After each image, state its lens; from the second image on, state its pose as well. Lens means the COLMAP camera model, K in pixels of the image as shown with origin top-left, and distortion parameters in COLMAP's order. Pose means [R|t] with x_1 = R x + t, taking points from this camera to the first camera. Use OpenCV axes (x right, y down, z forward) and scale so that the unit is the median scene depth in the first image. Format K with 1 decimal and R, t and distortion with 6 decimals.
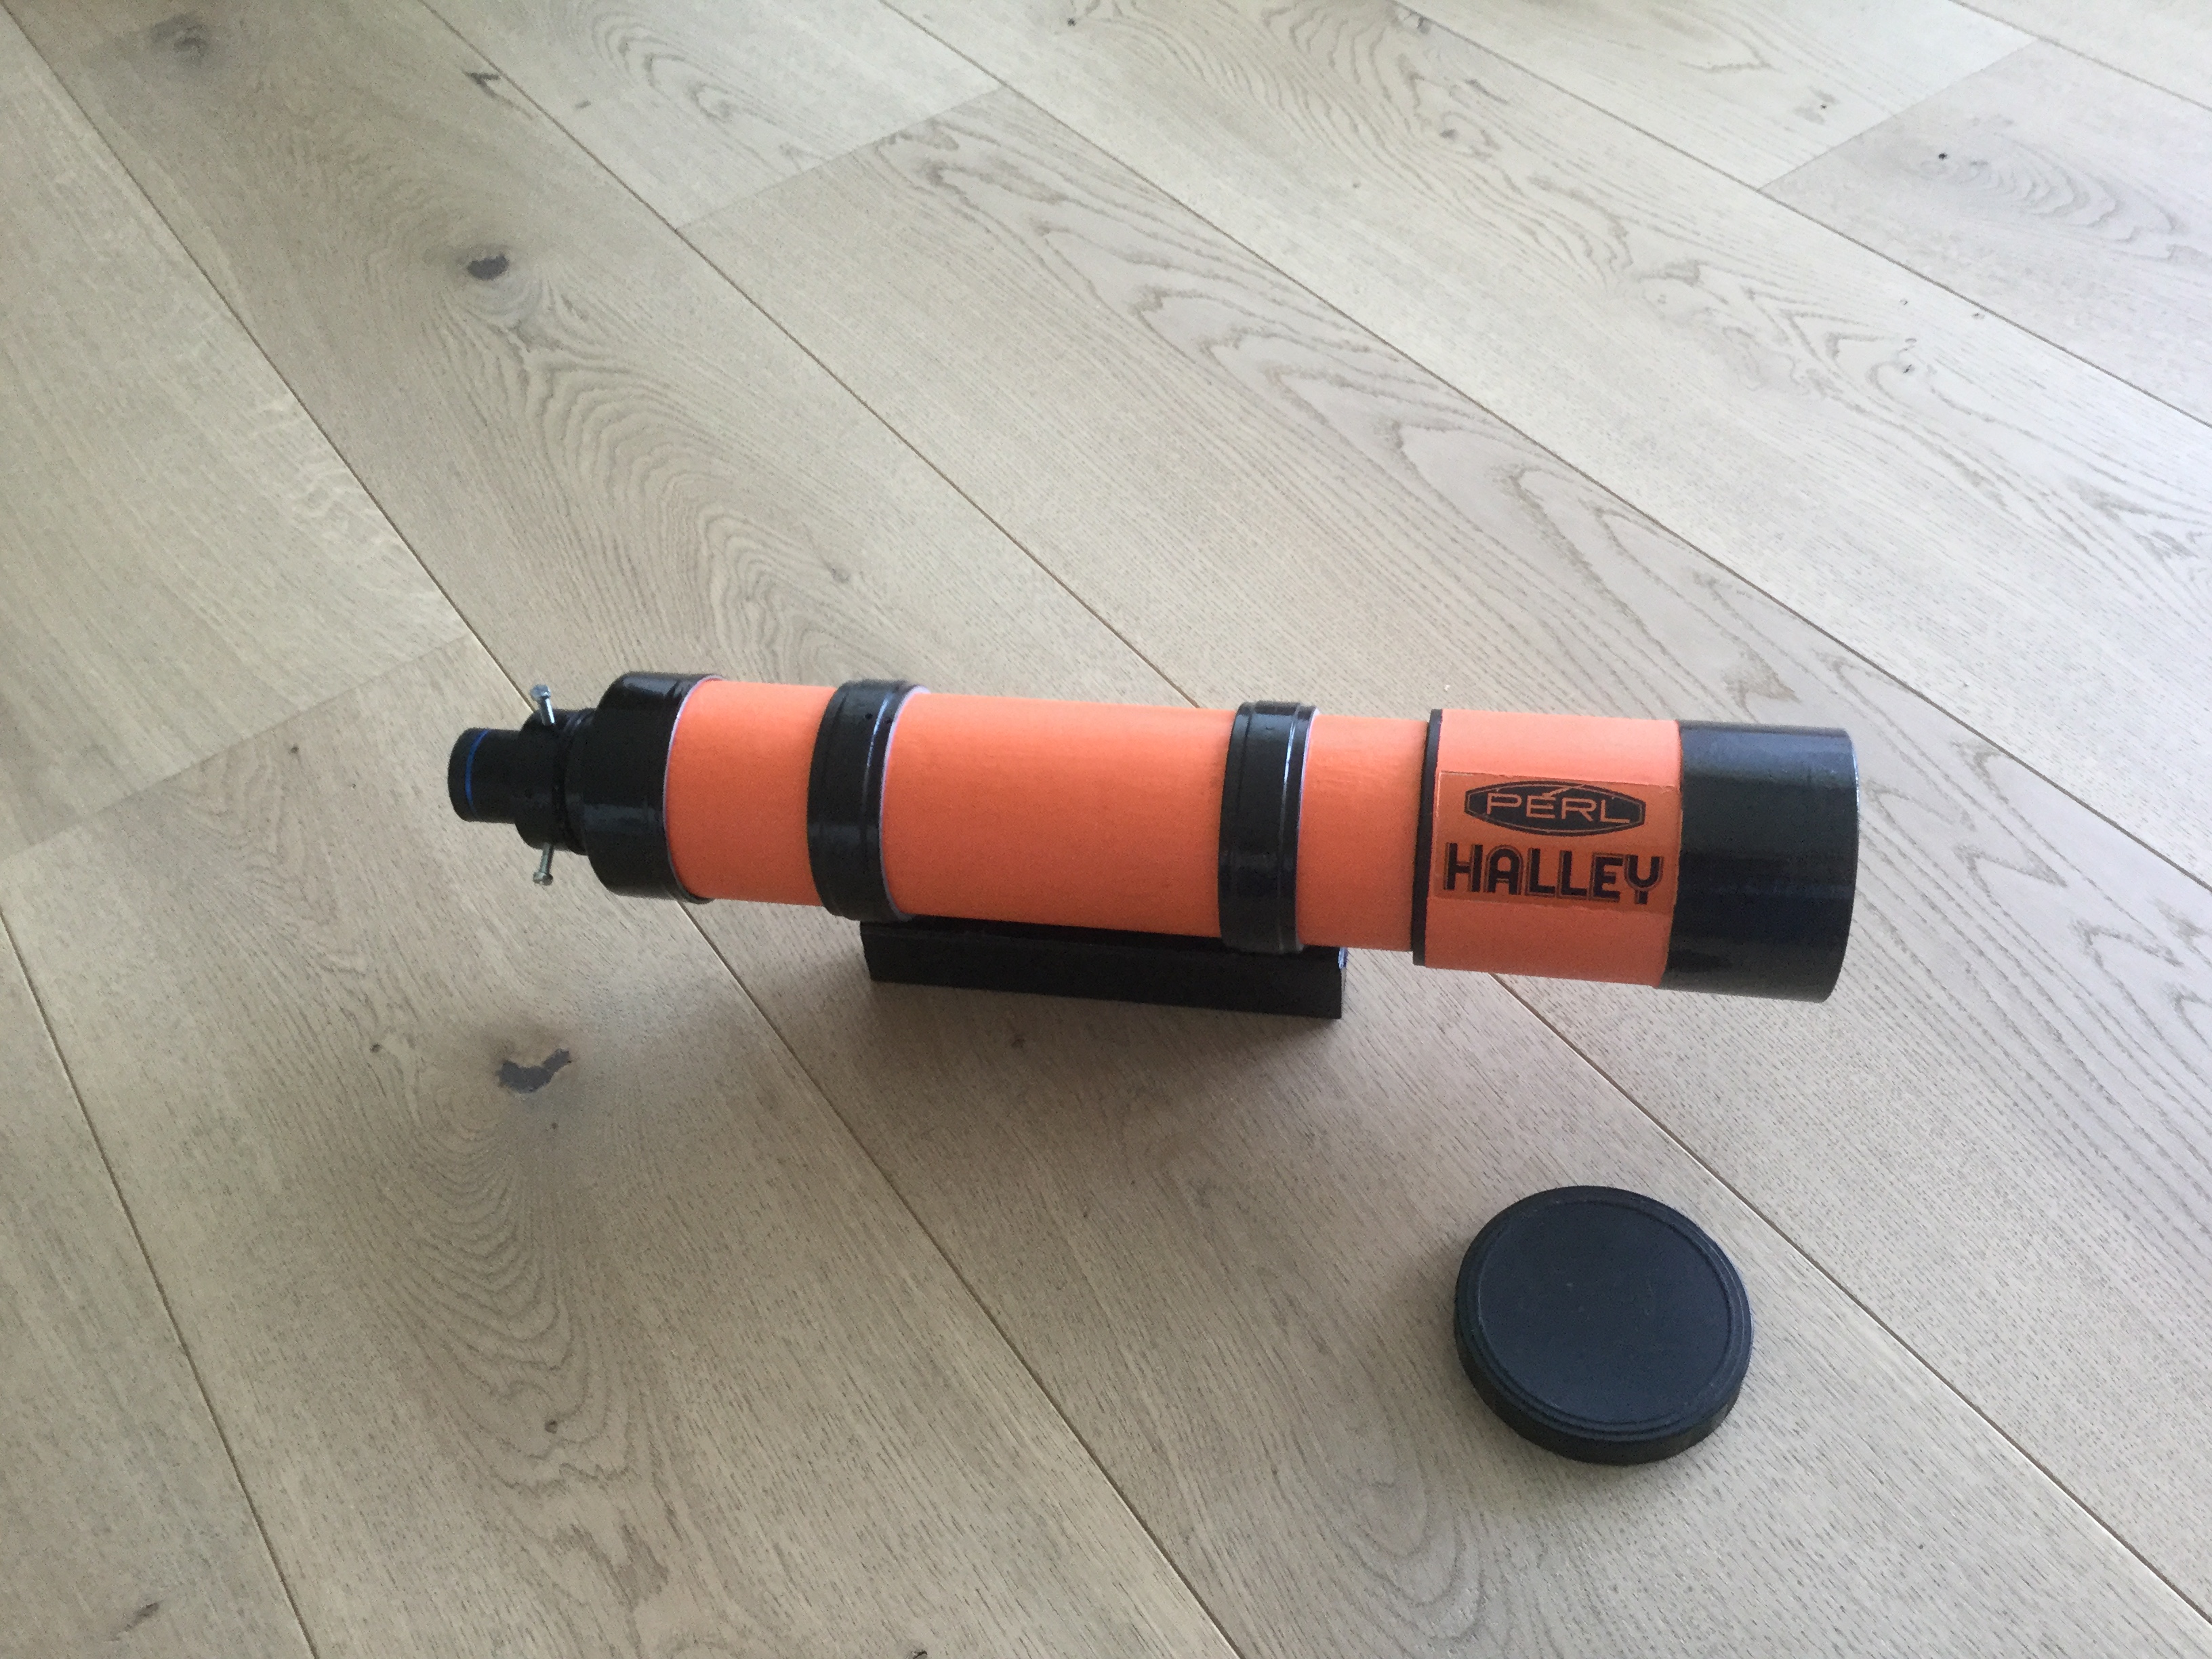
lens RADIAL K [[2131.4, 0, 1106.0], [0, 2131.4, 829.5], [0, 0, 1]] dist [0.130898, -0.340747]
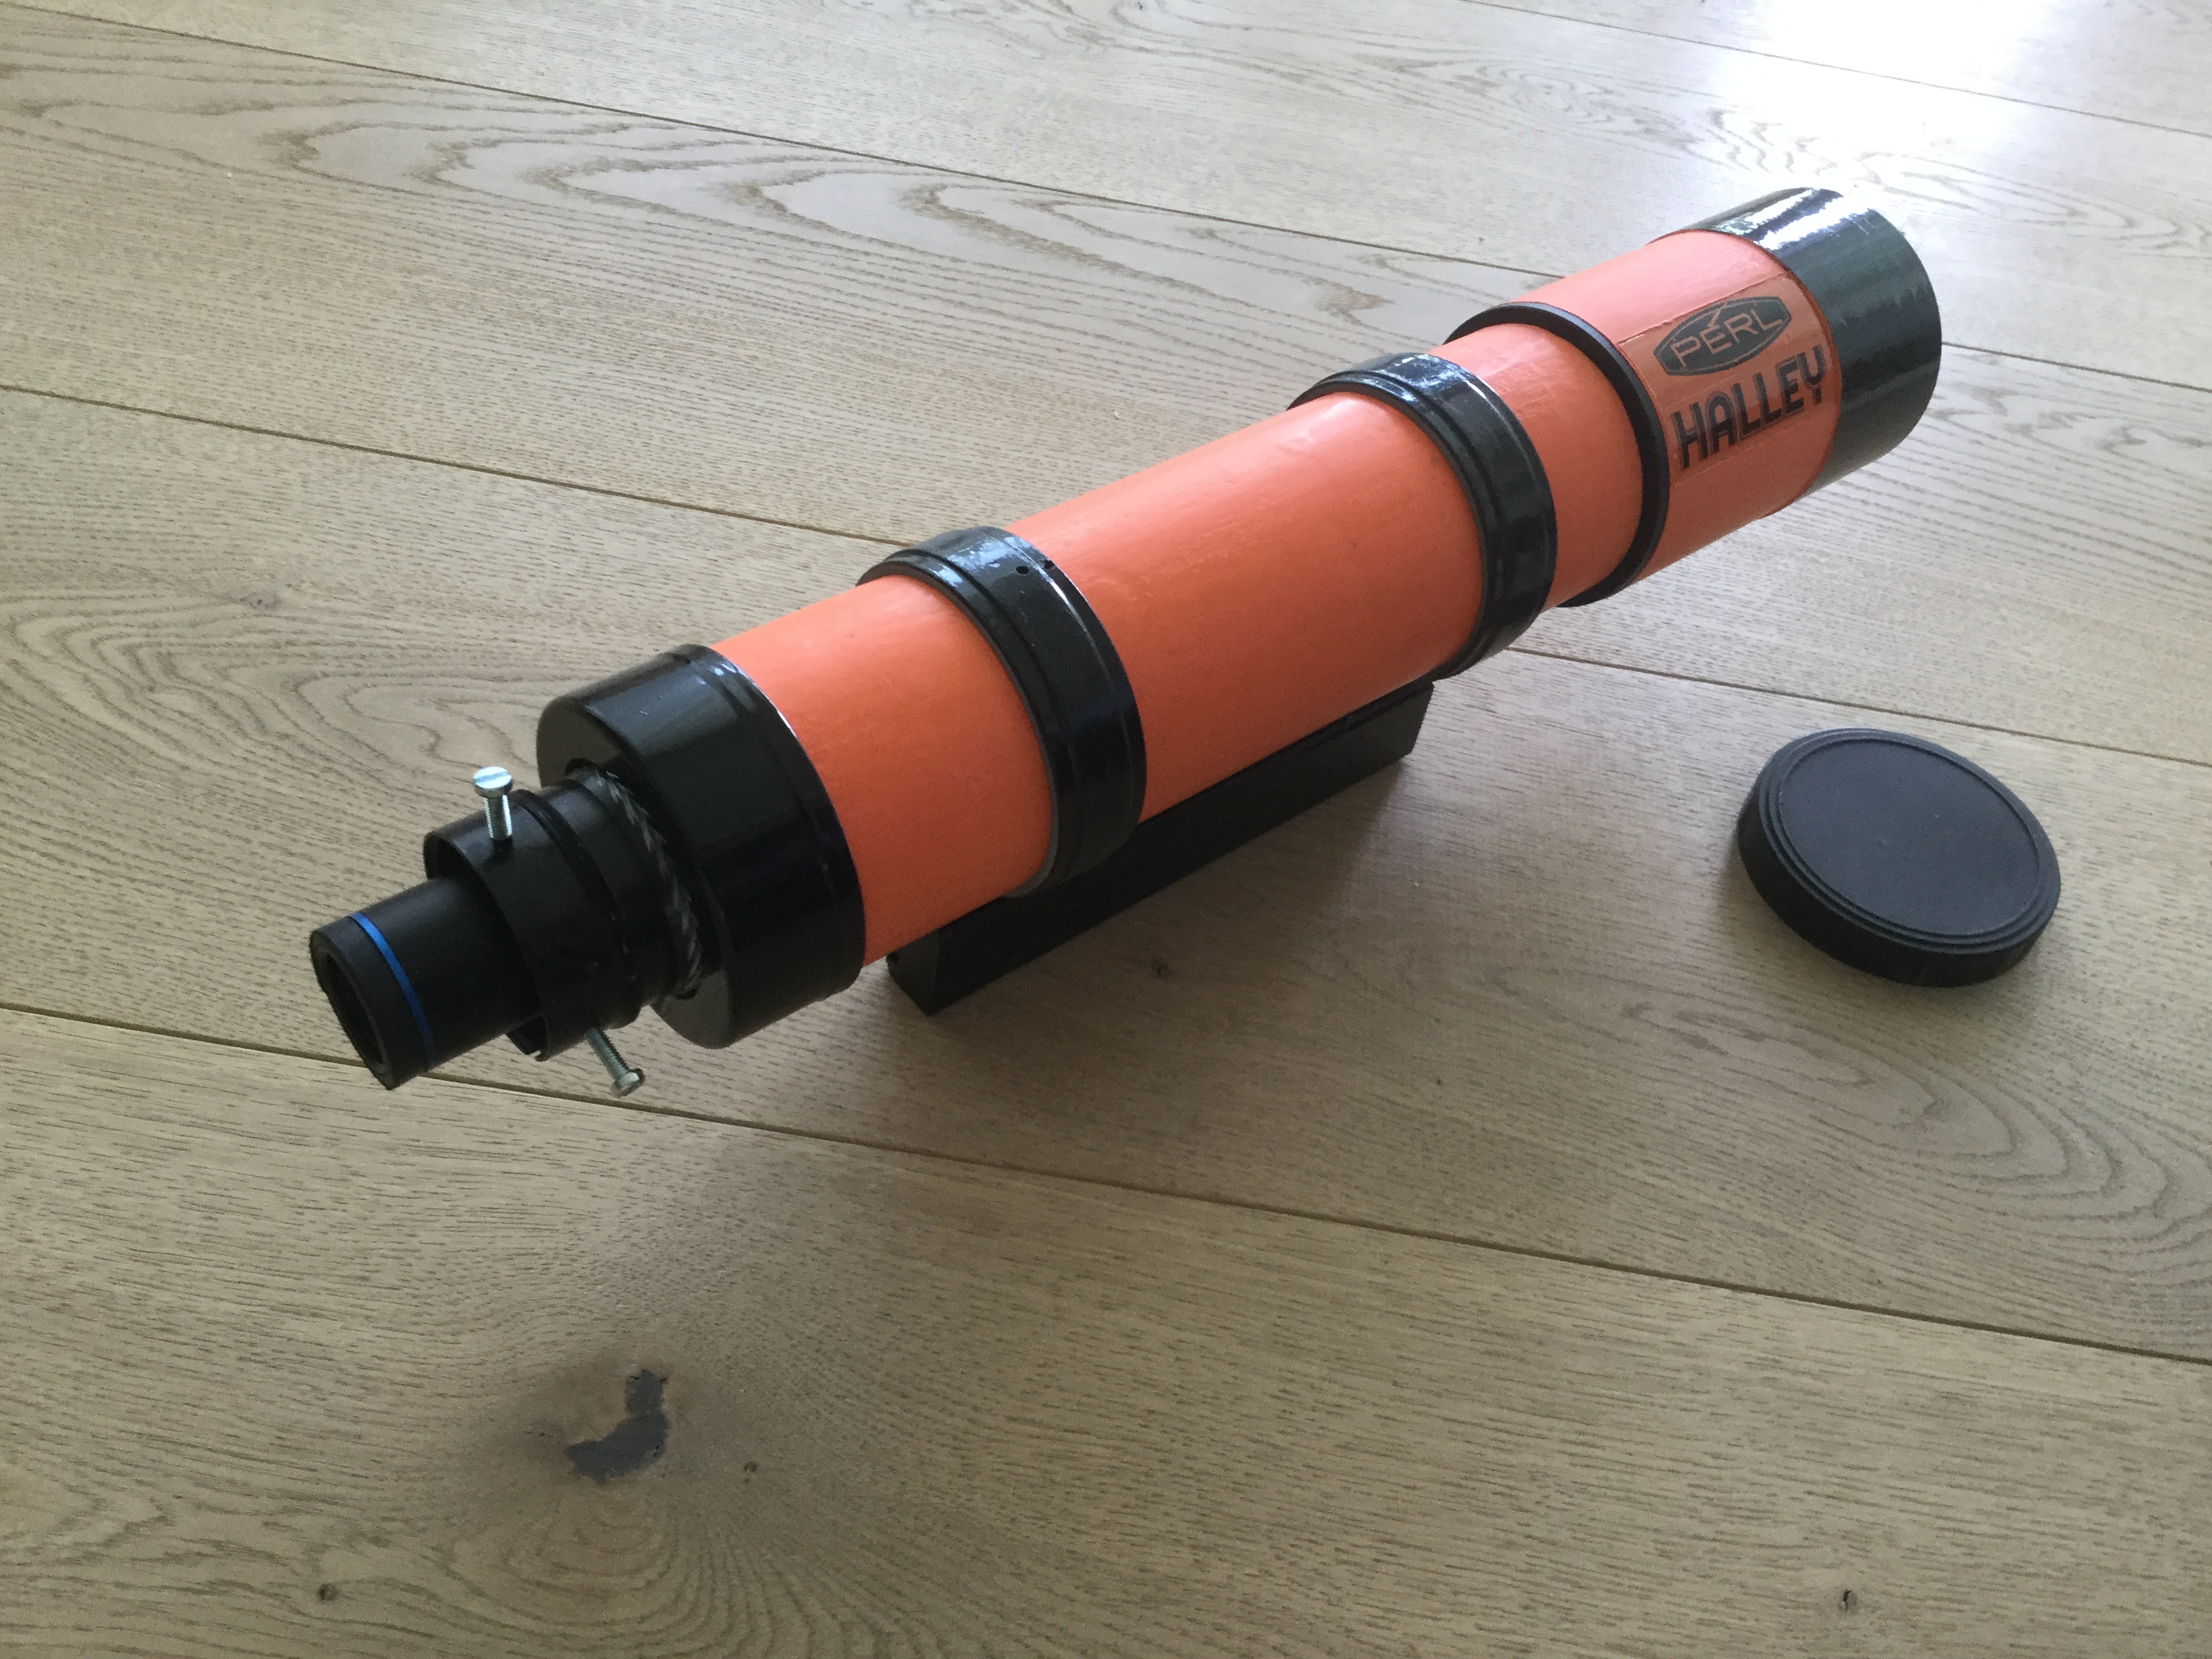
lens RADIAL K [[2131.4, 0, 1106.0], [0, 2131.4, 829.5], [0, 0, 1]] dist [0.130898, -0.340747]
pose [[0.609208, -0.425346, 0.669288, -0.528703], [0.428619, 0.886695, 0.173370, -0.078684], [-0.667197, 0.181252, 0.722493, 0.489417]]
